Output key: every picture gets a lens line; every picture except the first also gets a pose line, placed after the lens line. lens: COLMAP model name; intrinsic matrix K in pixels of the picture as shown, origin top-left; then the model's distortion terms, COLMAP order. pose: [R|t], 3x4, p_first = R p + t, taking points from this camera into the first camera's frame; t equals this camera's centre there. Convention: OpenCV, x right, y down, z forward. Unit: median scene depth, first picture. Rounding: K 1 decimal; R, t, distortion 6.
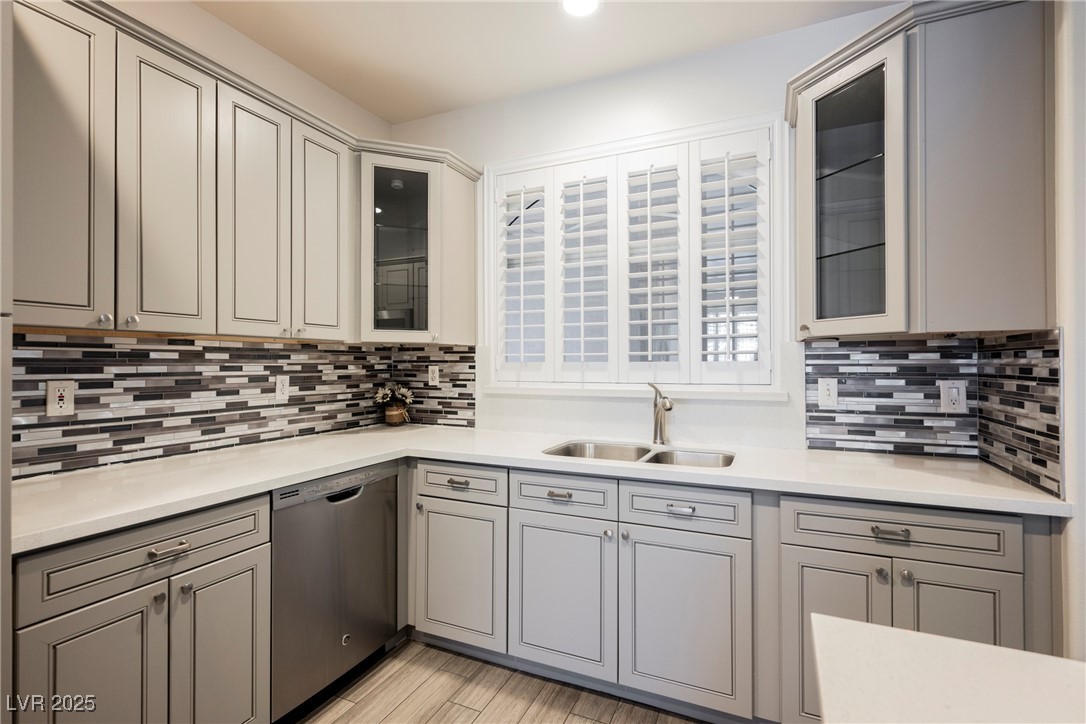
lens RADIAL K [[507.0, 0, 543.0], [0, 507.0, 360.4], [0, 0, 1]] dist [-0.000375, -0.000555]
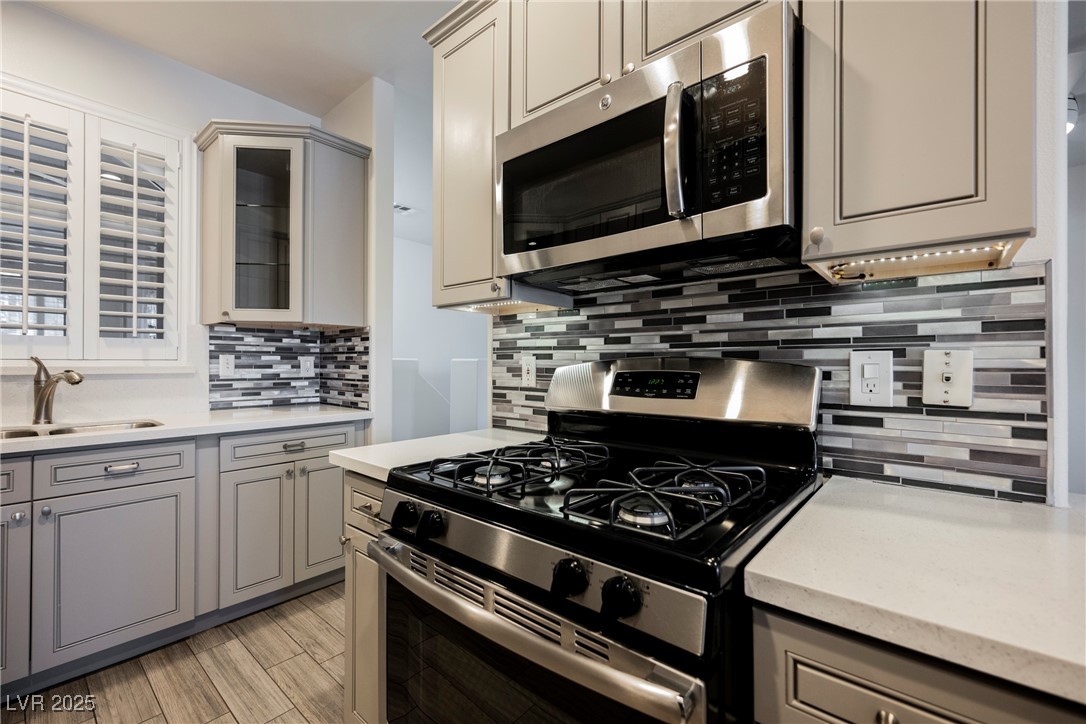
lens RADIAL K [[459.2, 0, 542.8], [0, 459.2, 361.5], [0, 0, 1]] dist [0.001670, -0.000914]
pose [[0.276009, 0.007797, 0.961123, -0.349571], [-0.009927, 0.999937, -0.005261, 0.050039], [-0.961104, -0.008089, 0.276069, -0.111192]]
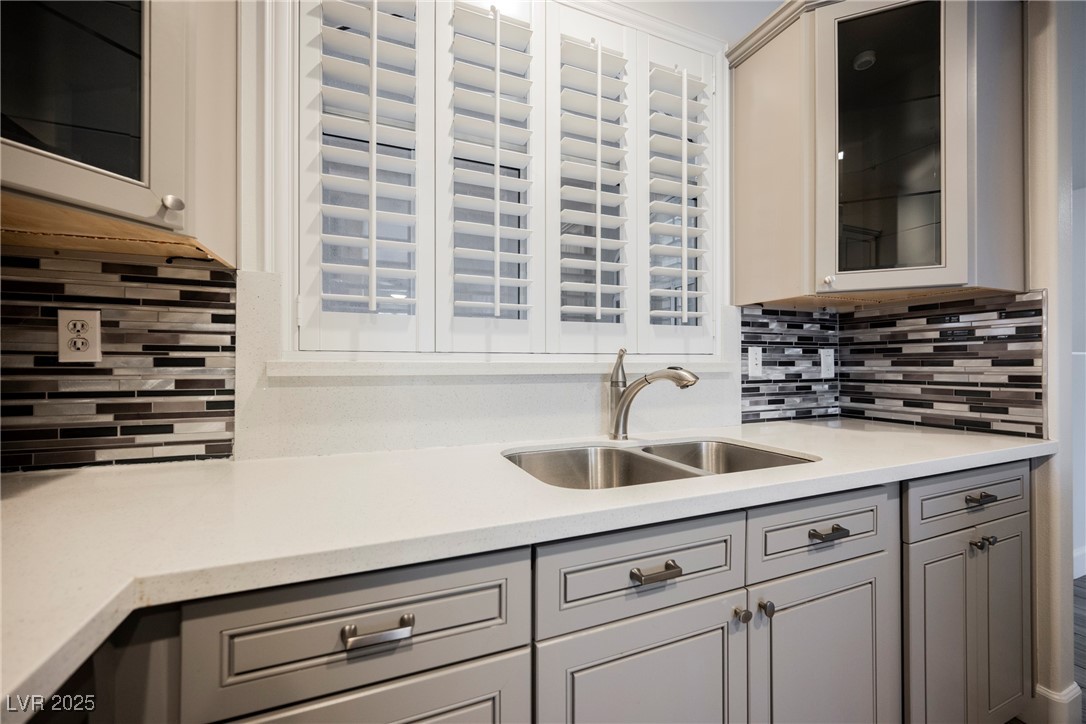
lens RADIAL K [[428.9, 0, 539.9], [0, 428.9, 363.6], [0, 0, 1]] dist [-0.002315, 0.000217]
pose [[0.683093, 0.003604, 0.730323, -0.296023], [-0.003779, 0.999992, -0.001401, 0.067848], [-0.730322, -0.001803, 0.683101, 0.735787]]
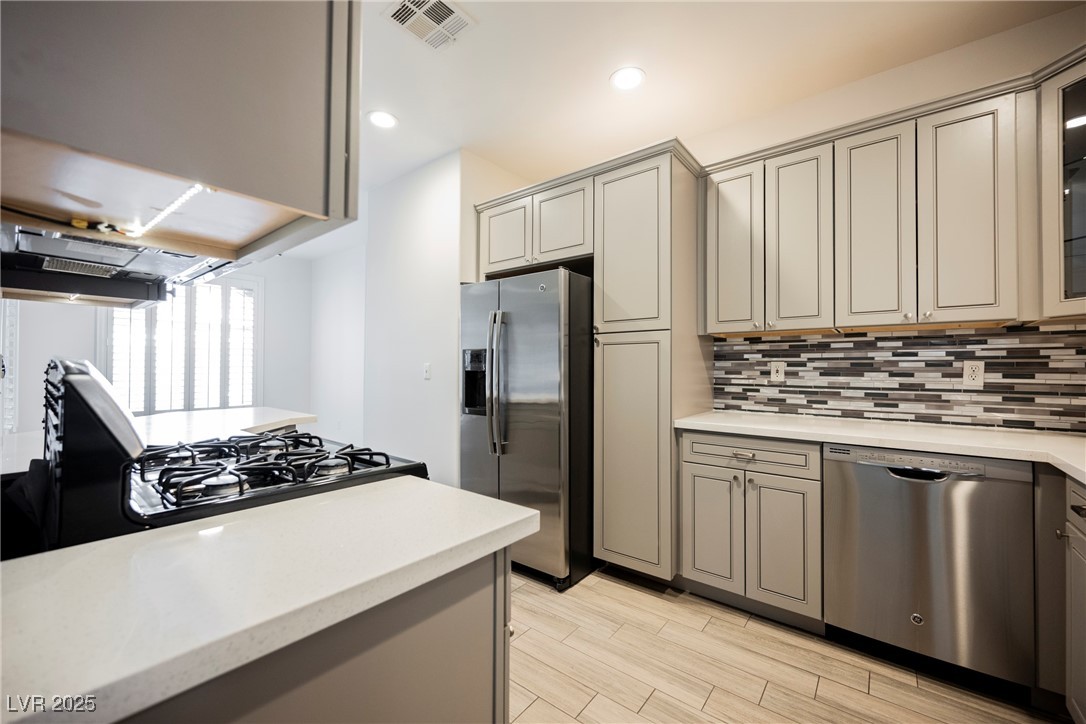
lens RADIAL K [[428.9, 0, 551.1], [0, 428.9, 362.9], [0, 0, 1]] dist [-0.002315, 0.000217]
pose [[-0.232050, -0.013496, -0.972610, 0.541990], [-0.000400, 0.999905, -0.013780, 0.050325], [0.972704, -0.002809, -0.232033, 0.441204]]
